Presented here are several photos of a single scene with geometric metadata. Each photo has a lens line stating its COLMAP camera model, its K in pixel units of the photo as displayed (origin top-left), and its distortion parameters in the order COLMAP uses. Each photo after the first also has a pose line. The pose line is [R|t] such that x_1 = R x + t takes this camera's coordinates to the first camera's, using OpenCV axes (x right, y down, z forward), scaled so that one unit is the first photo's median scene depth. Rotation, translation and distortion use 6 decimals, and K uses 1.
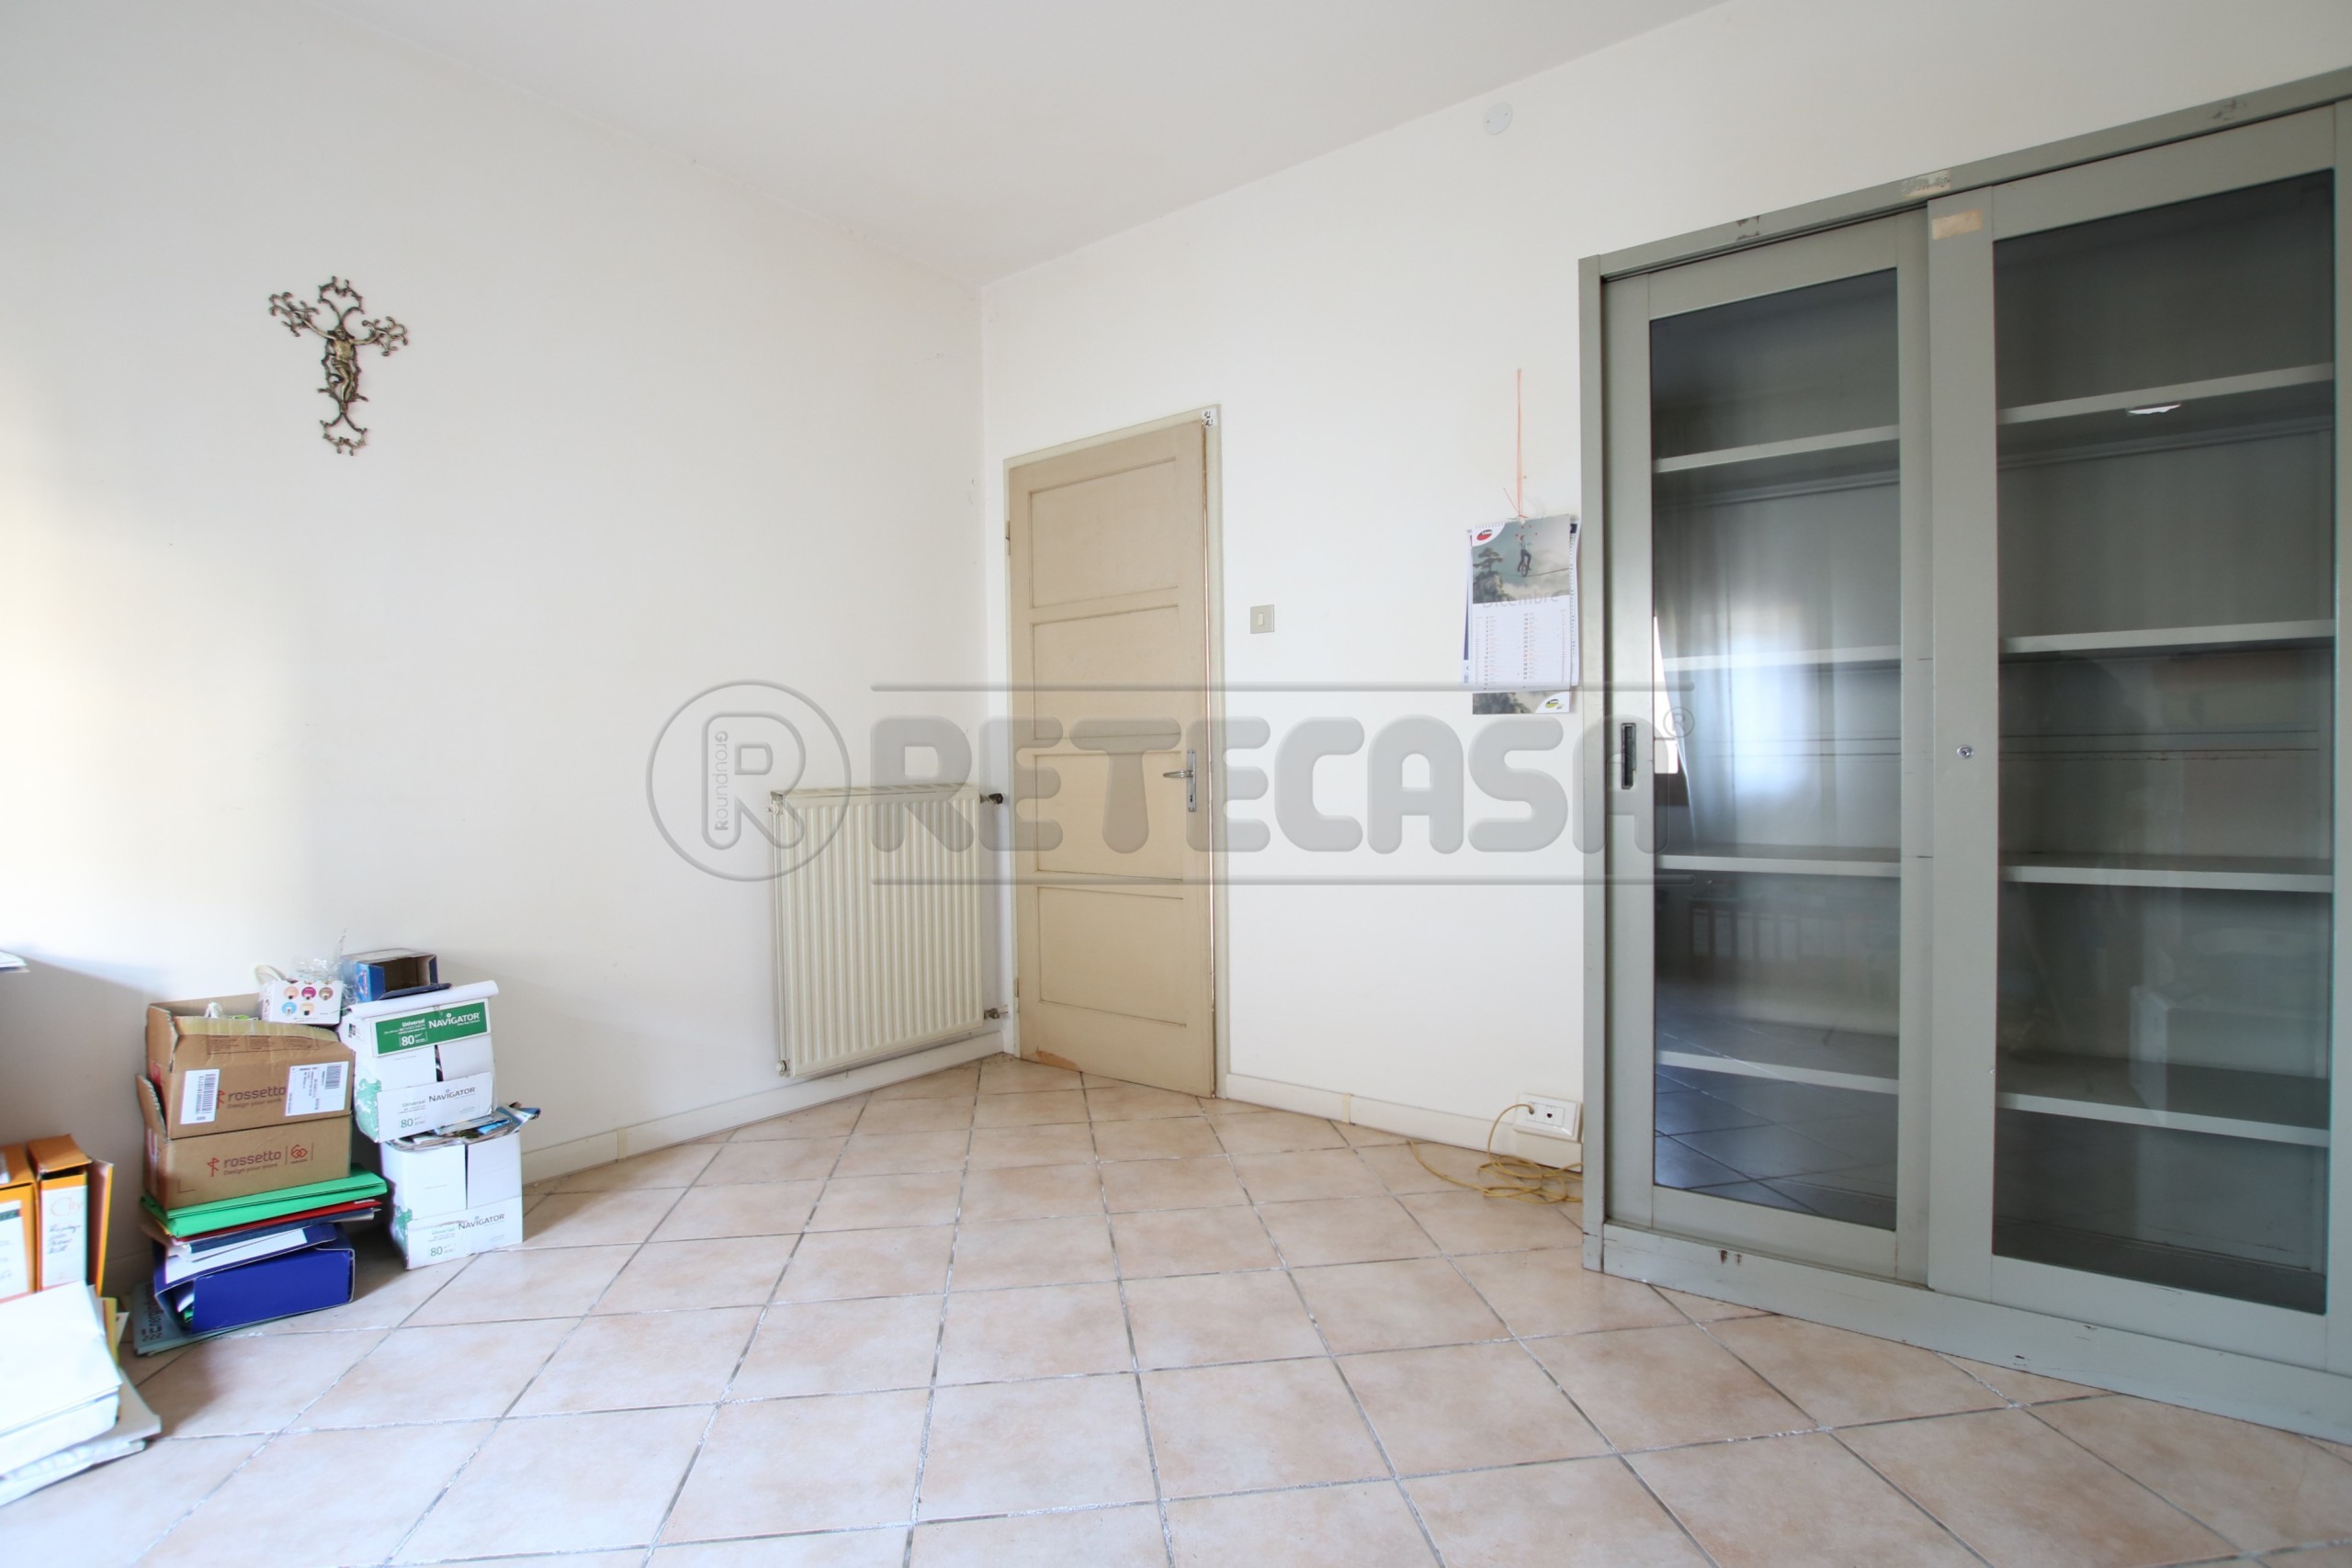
lens RADIAL K [[1149.2, 0, 1176.0], [0, 1149.2, 784.0], [0, 0, 1]] dist [-0.004705, -0.001358]
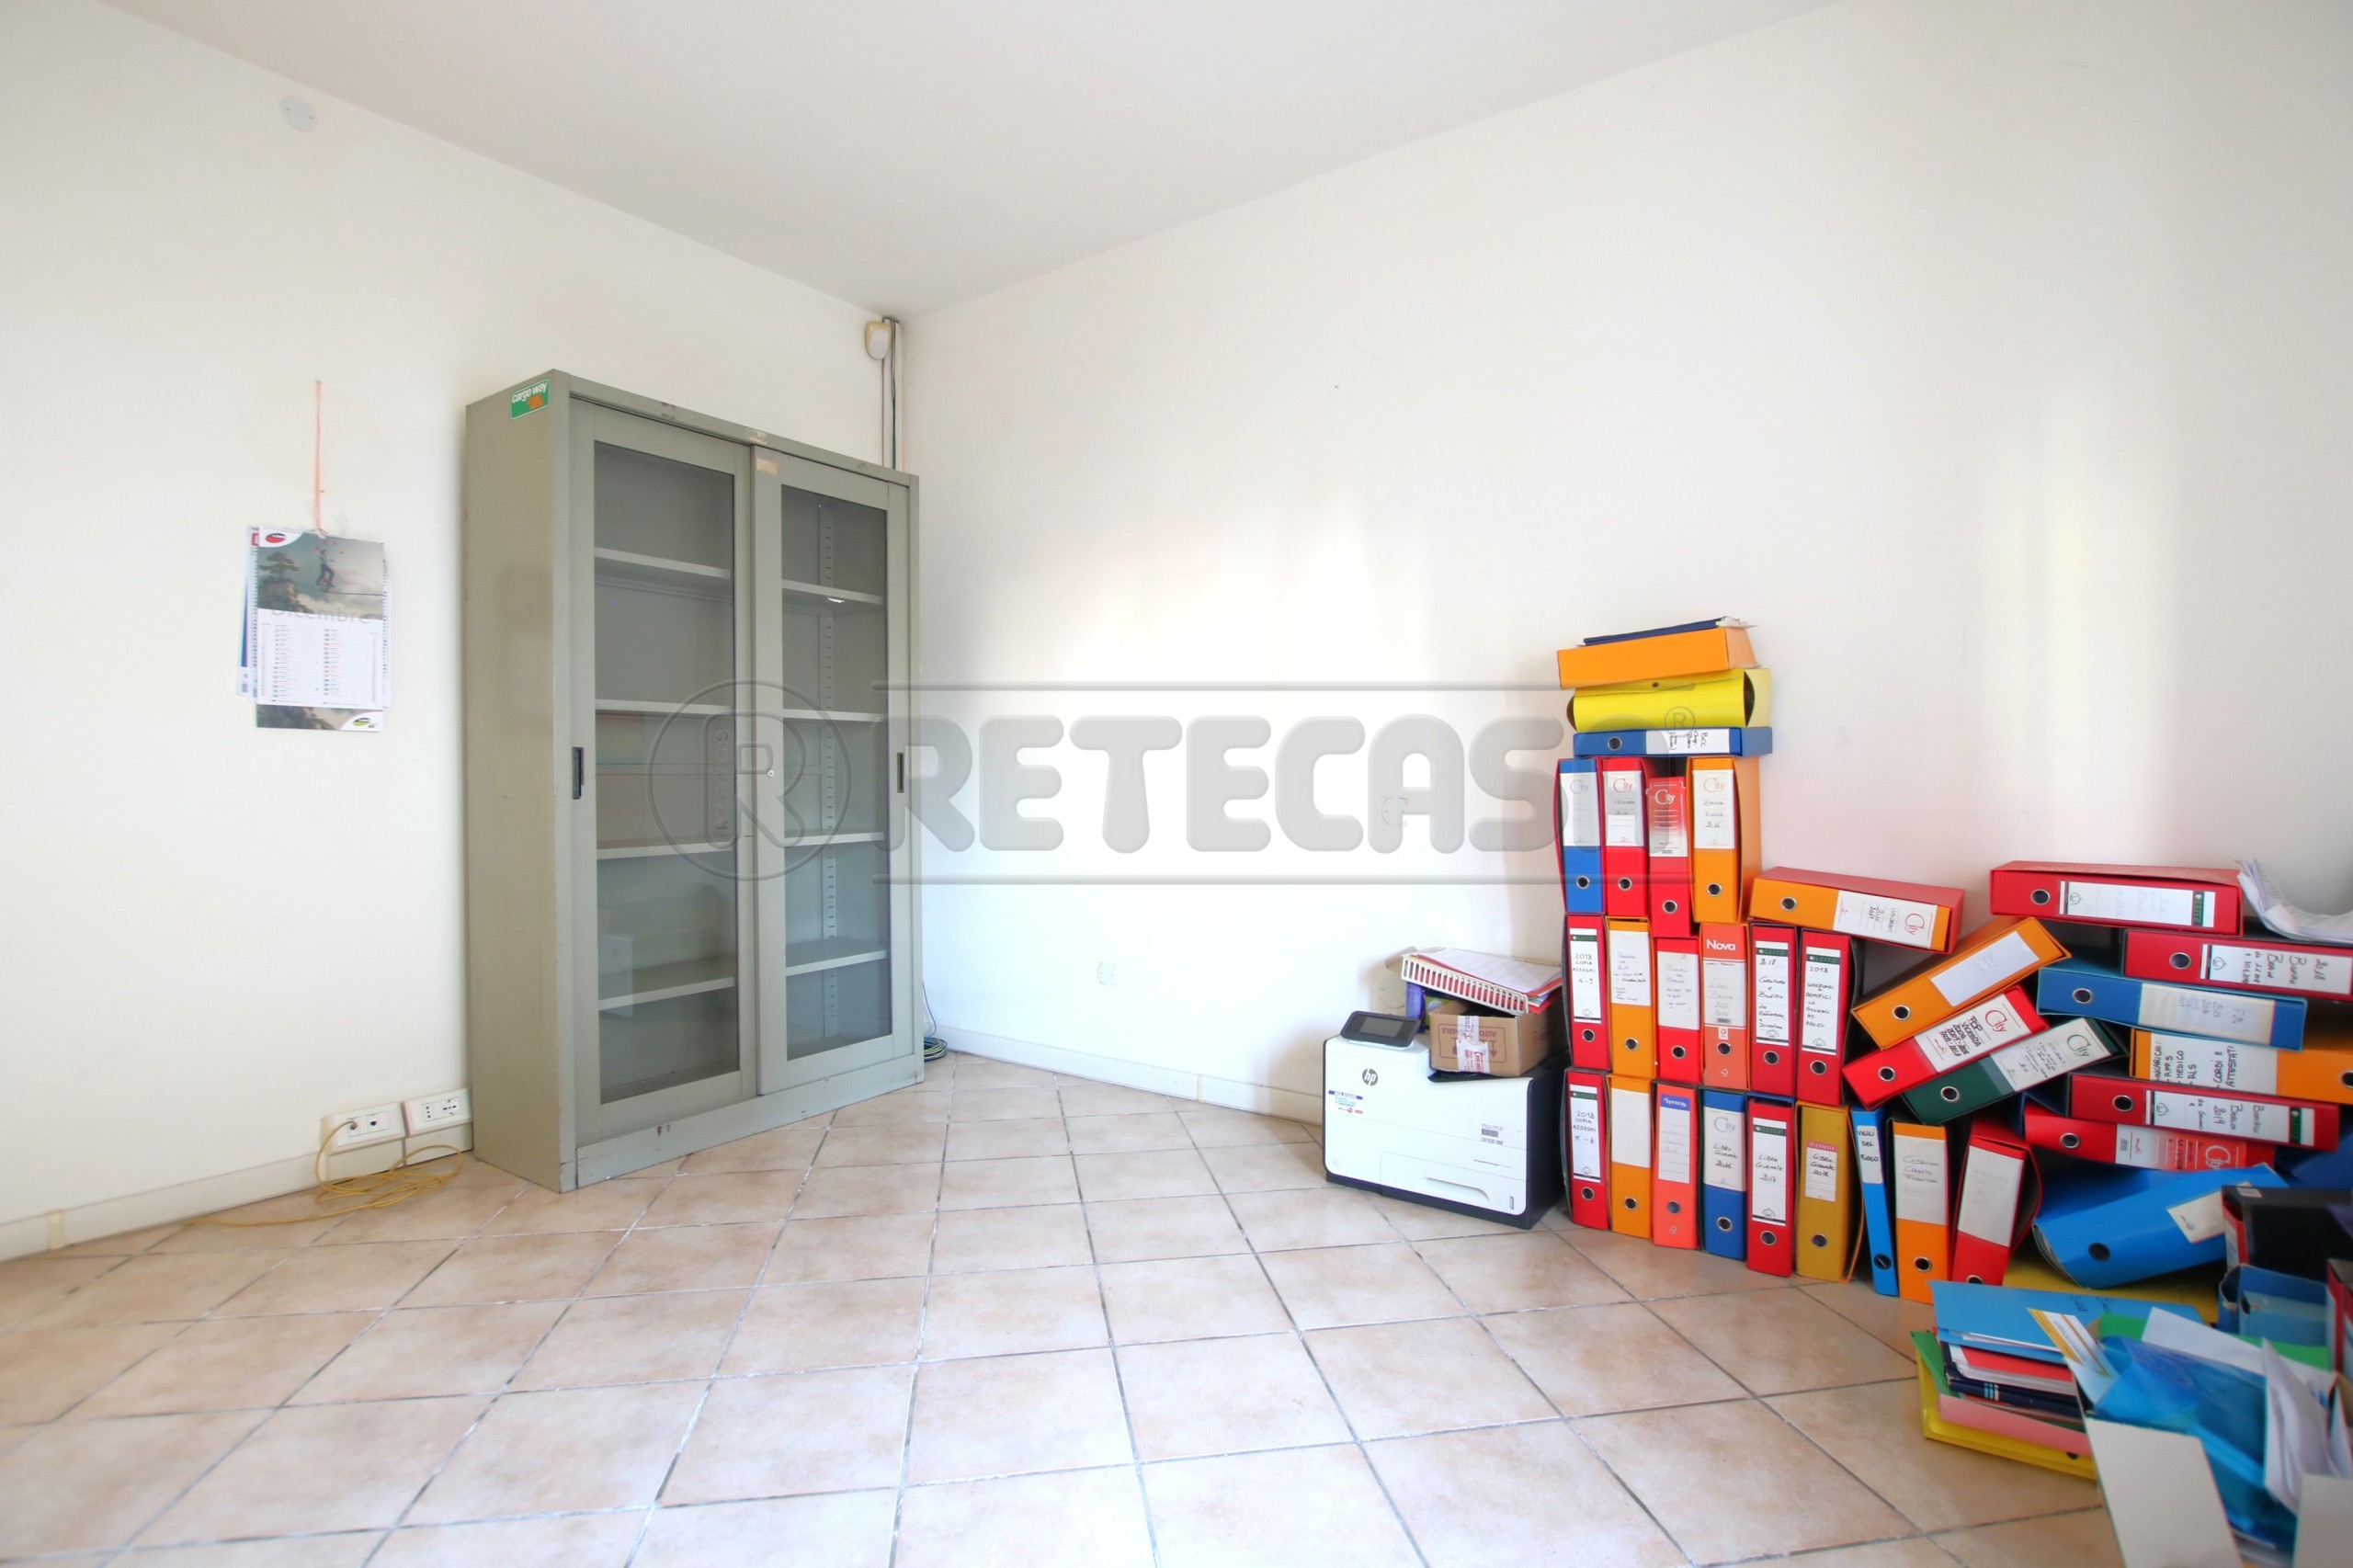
lens RADIAL K [[1149.8, 0, 1176.5], [0, 1149.8, 784.0], [0, 0, 1]] dist [-0.004705, -0.001358]
pose [[-0.035692, 0.002948, 0.999358, -0.722863], [0.022504, 0.999744, -0.002145, 0.003888], [-0.999109, 0.022413, -0.035750, 0.311218]]
